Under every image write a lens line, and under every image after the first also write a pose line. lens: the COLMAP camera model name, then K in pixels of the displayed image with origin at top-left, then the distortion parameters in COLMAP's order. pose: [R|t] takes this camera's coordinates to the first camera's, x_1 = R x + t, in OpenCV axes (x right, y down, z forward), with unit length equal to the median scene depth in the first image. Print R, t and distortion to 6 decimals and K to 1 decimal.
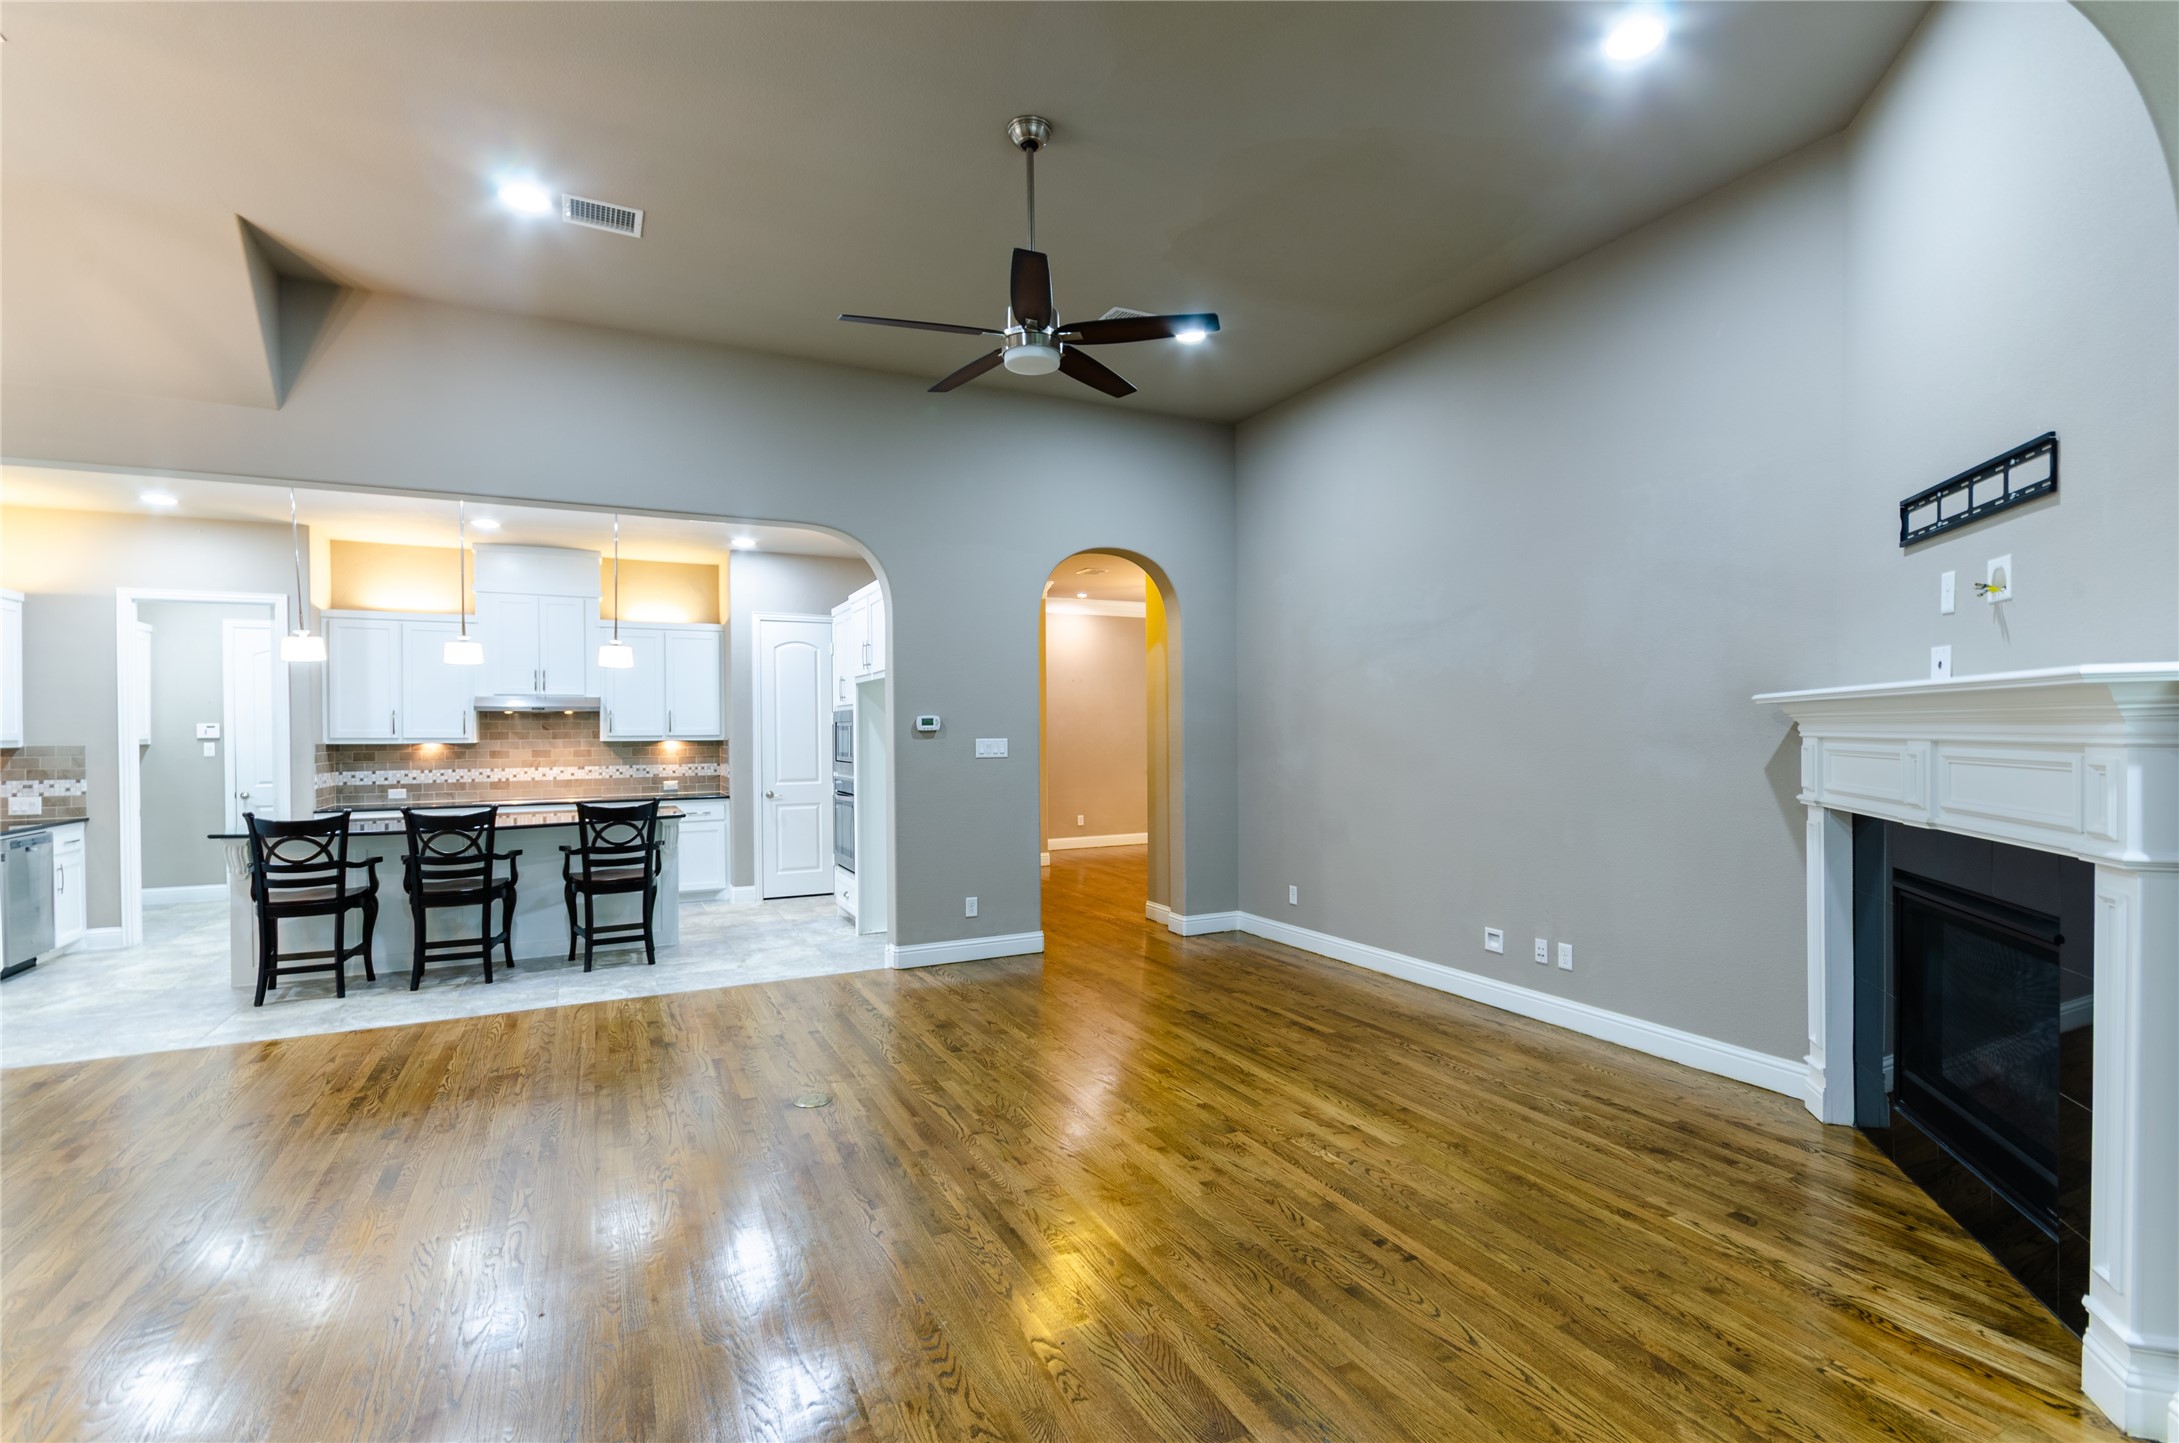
lens RADIAL K [[1011.5, 0, 1100.8], [0, 1011.5, 735.6], [0, 0, 1]] dist [0.011922, -0.010447]
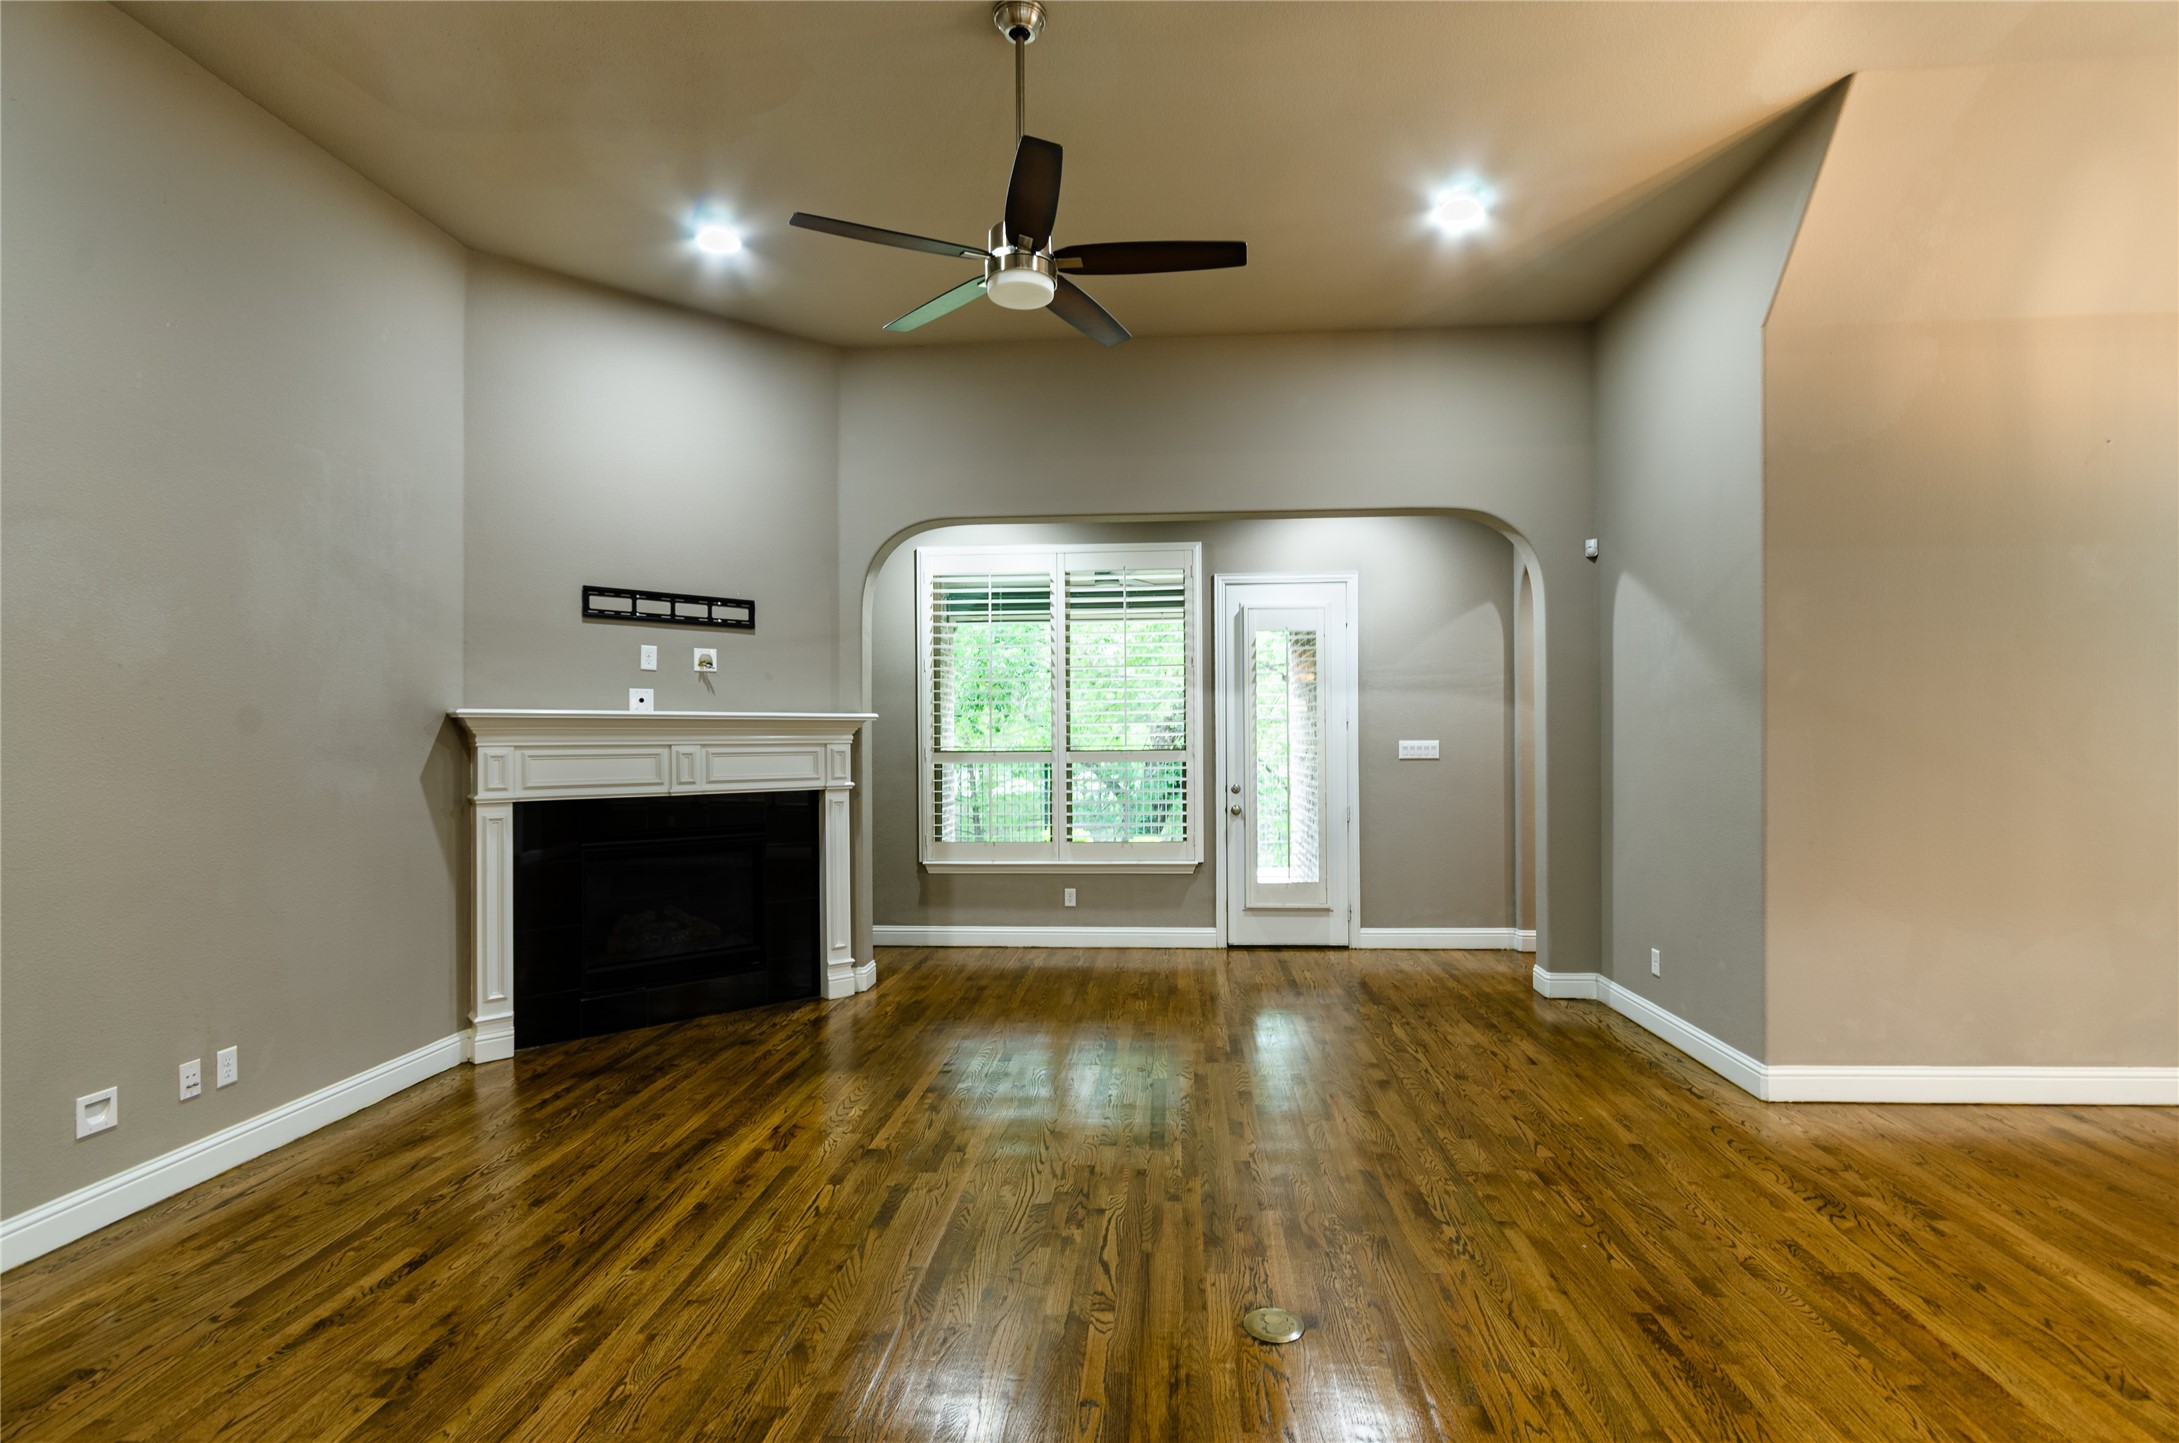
lens RADIAL K [[1037.2, 0, 1103.9], [0, 1037.2, 736.4], [0, 0, 1]] dist [0.010969, -0.010449]
pose [[-0.860913, 0.014566, 0.508544, -0.334462], [0.016915, 0.999857, -0.000004, 0.000812], [-0.508472, 0.008599, -0.861036, 1.021879]]
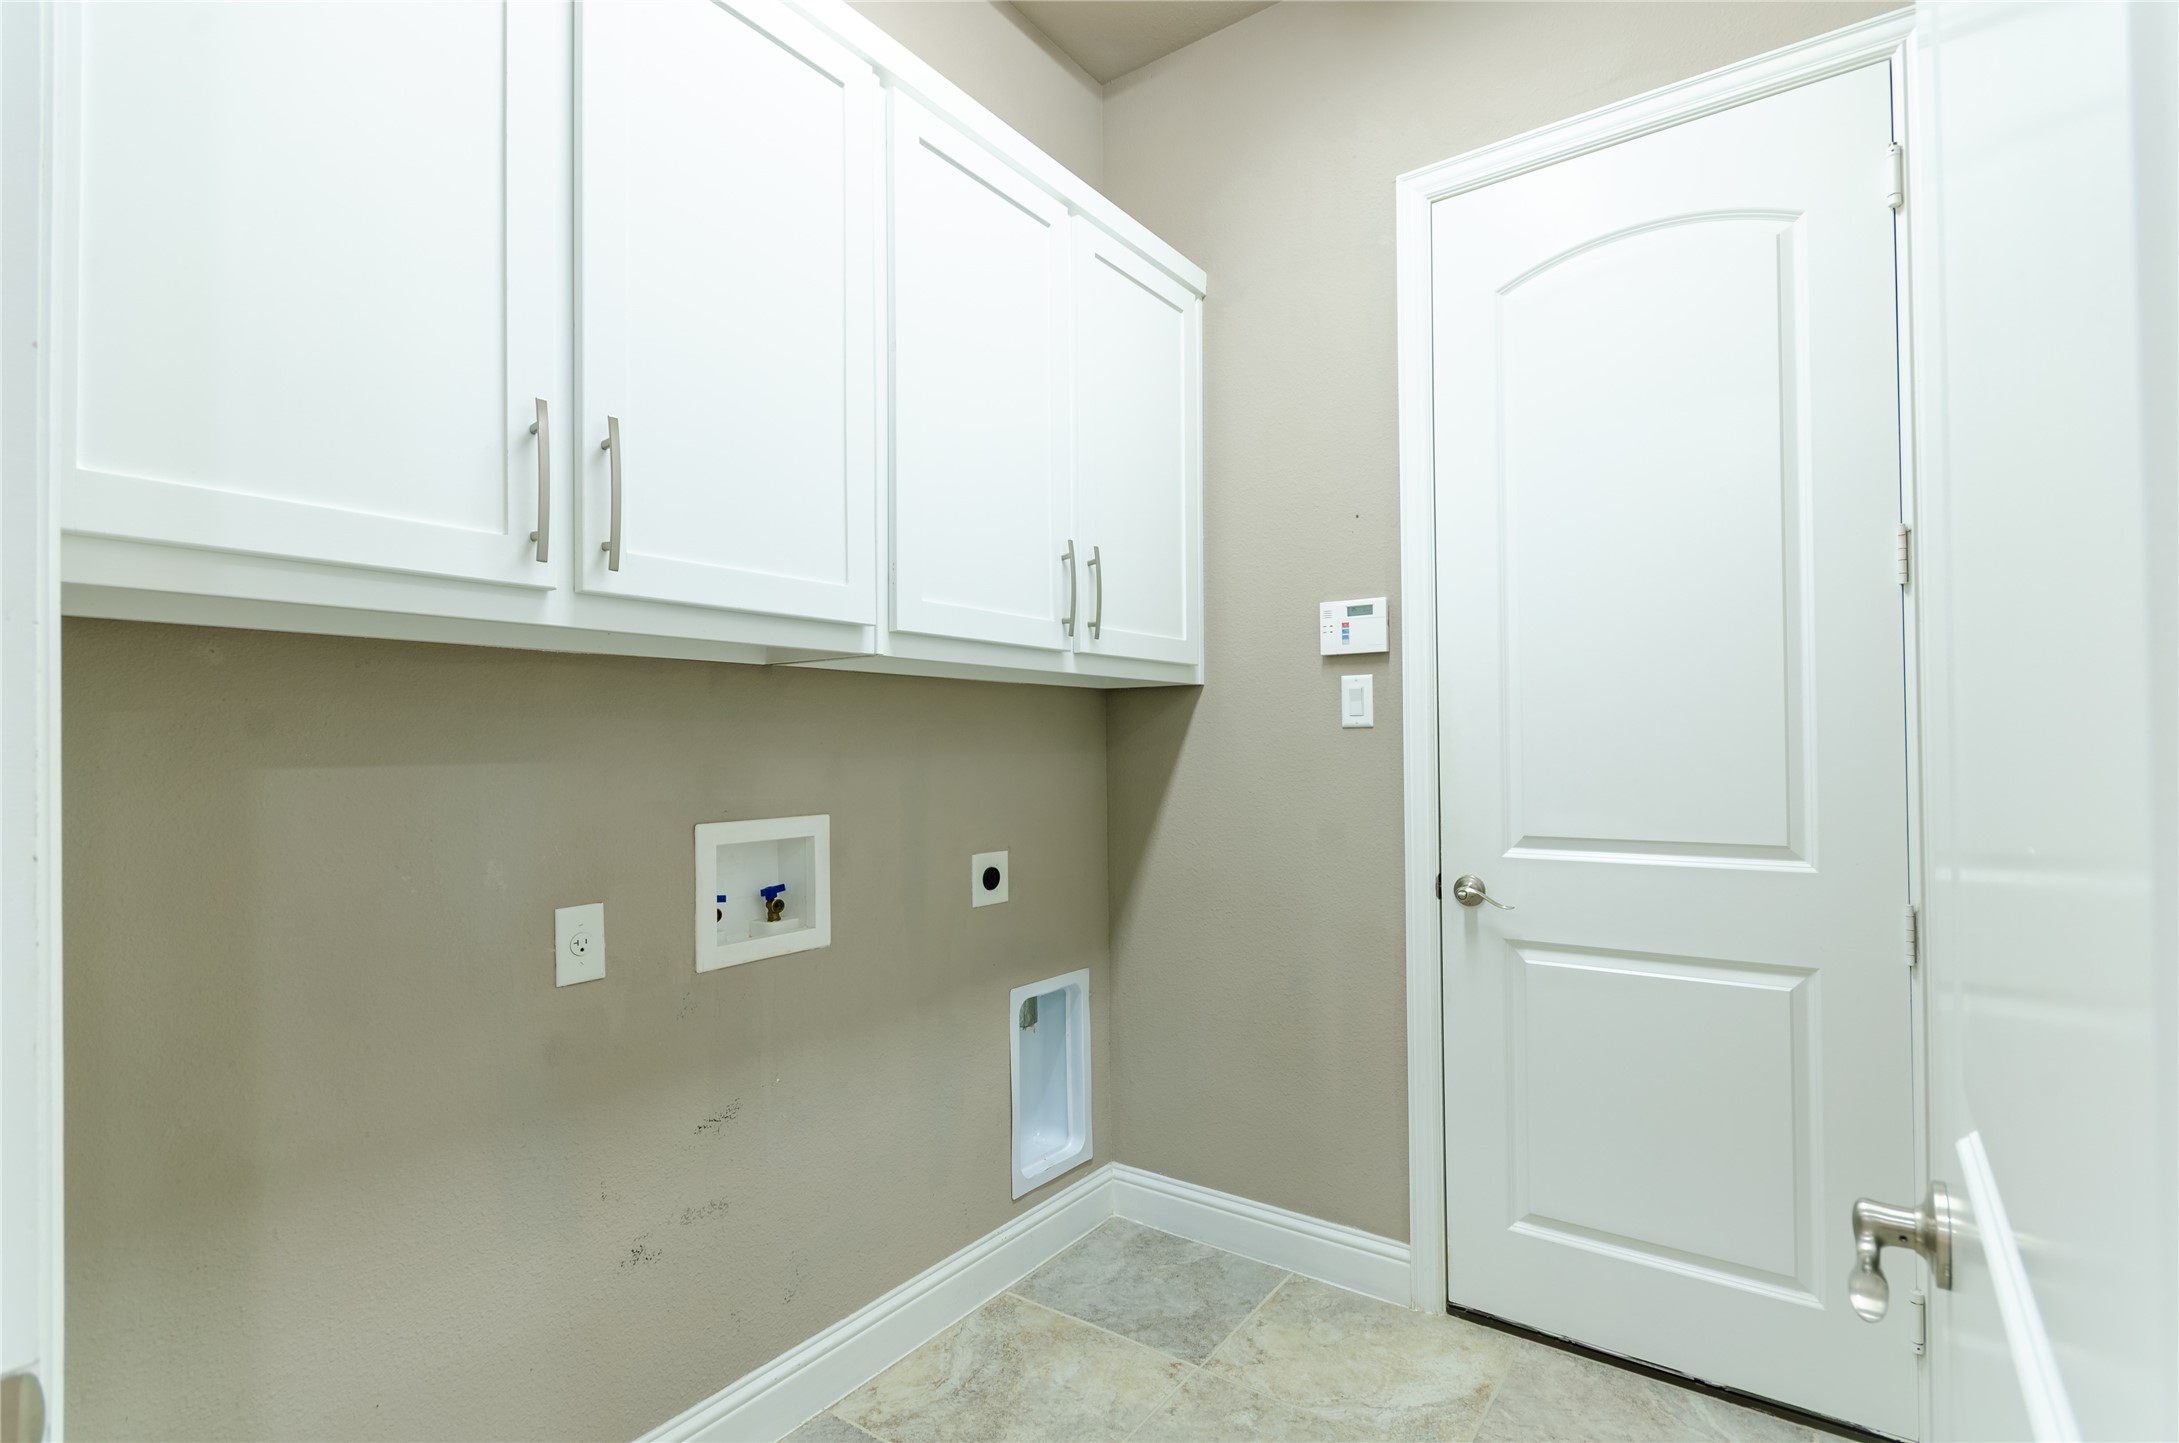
lens RADIAL K [[1017.8, 0, 1107.1], [0, 1017.8, 735.9], [0, 0, 1]] dist [-0.001005, -0.001673]
pose [[0.470197, -0.006719, -0.882536, -1.000474], [0.001099, 0.999975, -0.007028, 0.036524], [0.882561, 0.002335, 0.470193, 1.209171]]
